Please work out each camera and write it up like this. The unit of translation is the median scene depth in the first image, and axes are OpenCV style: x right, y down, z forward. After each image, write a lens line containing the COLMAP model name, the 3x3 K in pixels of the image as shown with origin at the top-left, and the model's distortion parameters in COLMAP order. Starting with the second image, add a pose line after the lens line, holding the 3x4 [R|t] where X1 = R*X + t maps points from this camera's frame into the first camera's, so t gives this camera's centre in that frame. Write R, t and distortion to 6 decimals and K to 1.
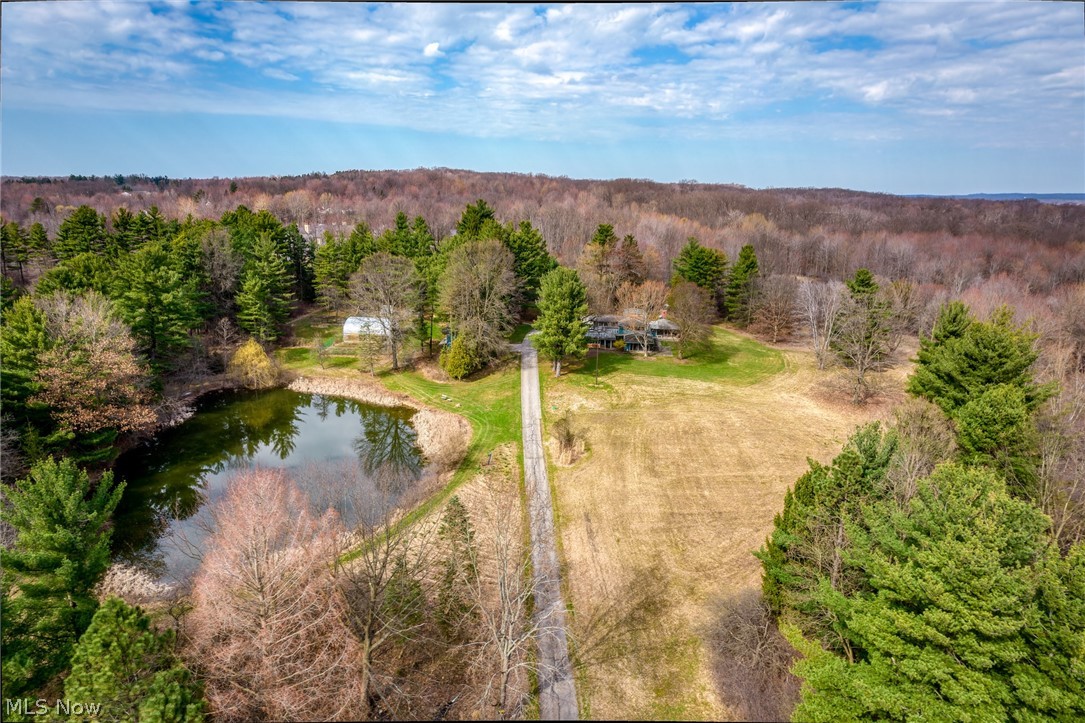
lens RADIAL K [[662.5, 0, 542.5], [0, 662.5, 361.5], [0, 0, 1]] dist [0.002658, -0.002222]
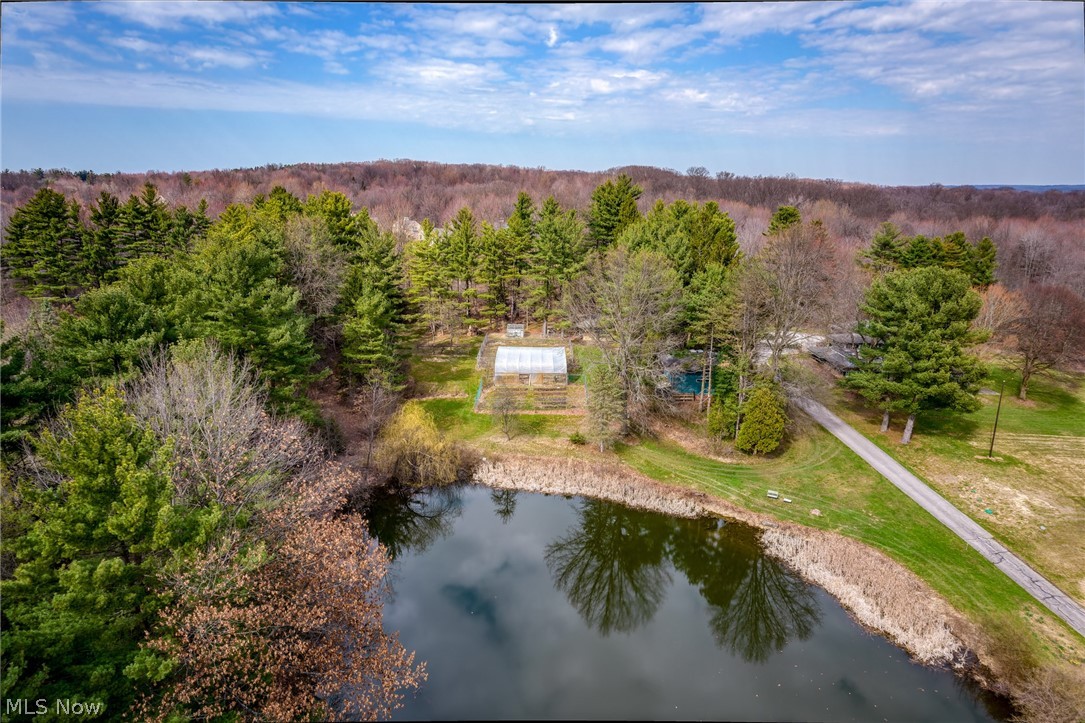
lens RADIAL K [[662.5, 0, 542.5], [0, 662.5, 361.5], [0, 0, 1]] dist [0.002658, -0.002222]
pose [[0.995688, -0.030992, 0.087440, -0.347689], [0.030557, 0.999513, 0.006311, -0.063346], [-0.087593, -0.003612, 0.996150, 0.382880]]
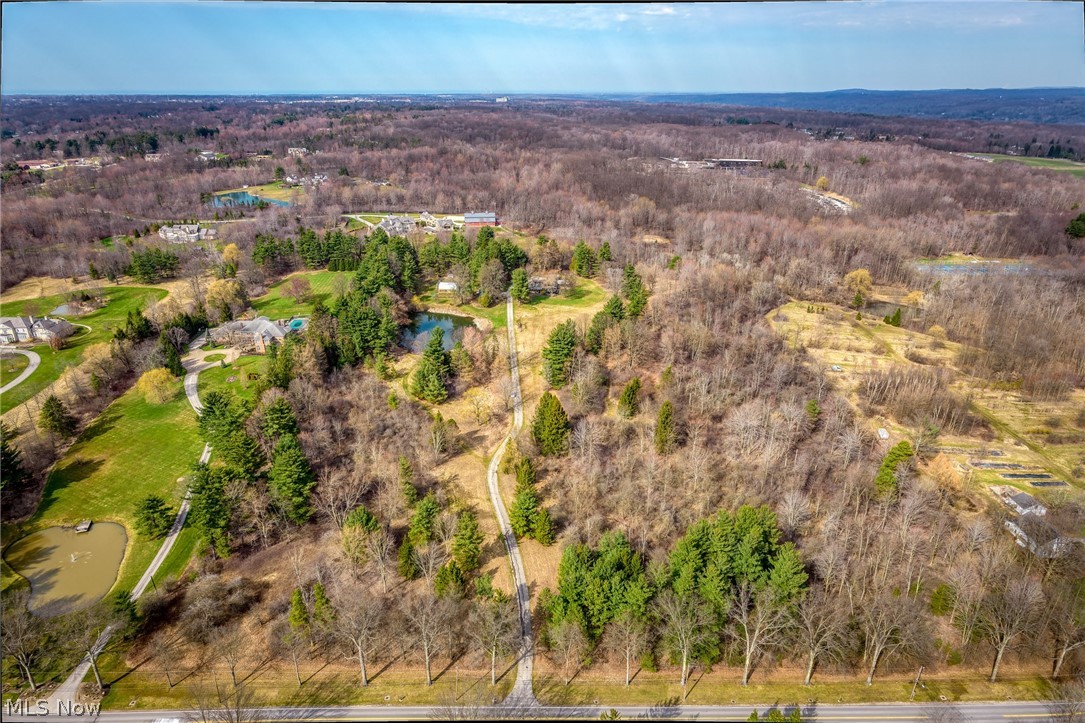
lens RADIAL K [[662.5, 0, 542.5], [0, 662.5, 361.5], [0, 0, 1]] dist [0.002658, -0.002222]
pose [[0.999700, -0.020240, 0.013761, 0.075948], [0.018116, 0.989983, 0.140019, -0.133287], [-0.016457, -0.139728, 0.990053, -1.838016]]
